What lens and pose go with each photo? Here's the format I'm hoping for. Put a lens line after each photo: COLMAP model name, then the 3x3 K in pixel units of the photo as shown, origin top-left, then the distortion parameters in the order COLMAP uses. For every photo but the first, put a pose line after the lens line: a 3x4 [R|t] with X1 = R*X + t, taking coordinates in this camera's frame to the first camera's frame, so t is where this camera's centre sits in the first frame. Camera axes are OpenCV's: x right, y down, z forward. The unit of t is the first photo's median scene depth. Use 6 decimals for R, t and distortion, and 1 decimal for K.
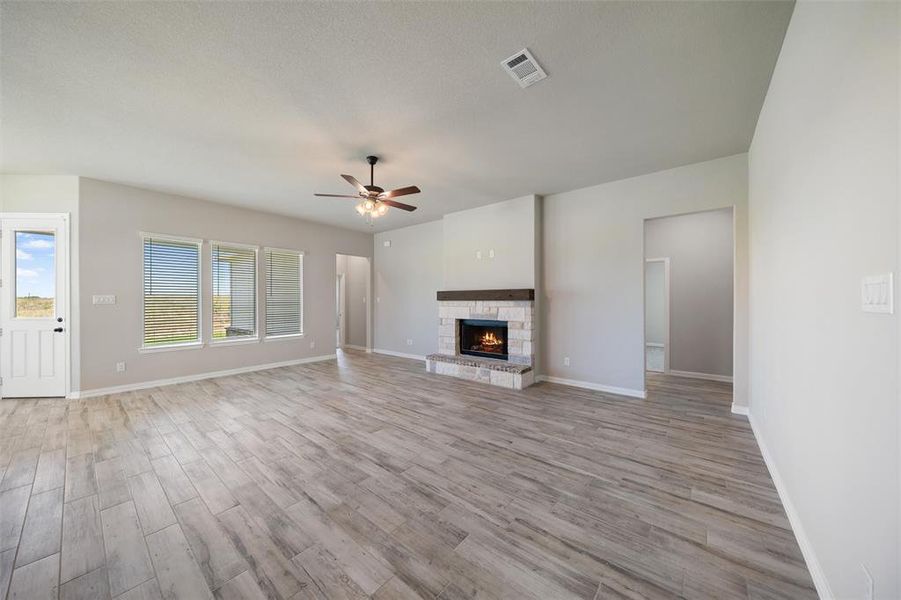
lens RADIAL K [[311.7, 0, 439.2], [0, 311.7, 302.4], [0, 0, 1]] dist [-0.002938, -0.000218]
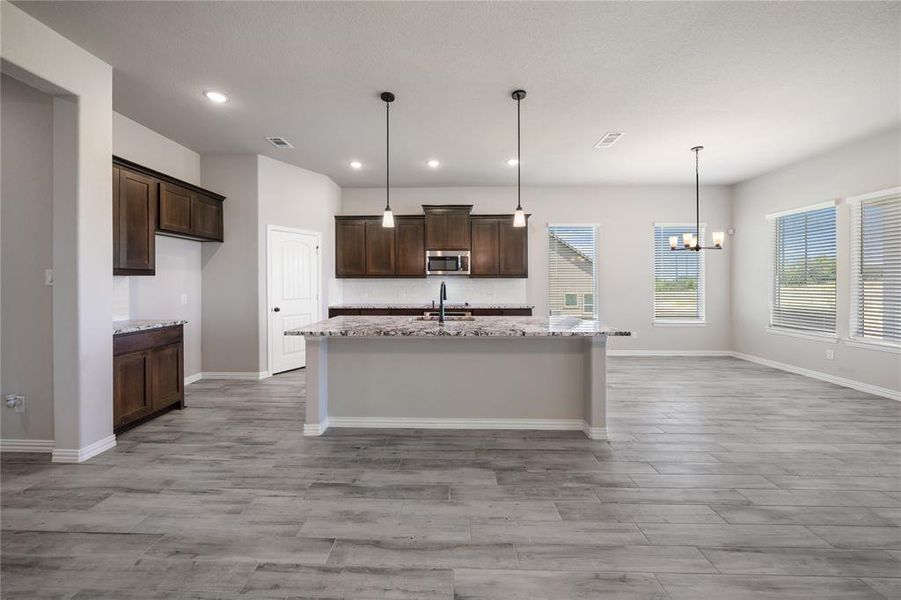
lens RADIAL K [[311.7, 0, 444.3], [0, 311.7, 287.1], [0, 0, 1]] dist [-0.002938, -0.000218]
pose [[-0.781929, 0.007510, -0.623322, -0.117710], [-0.004345, 0.999837, 0.017497, 0.004135], [0.623352, 0.016390, -0.781770, 0.712020]]
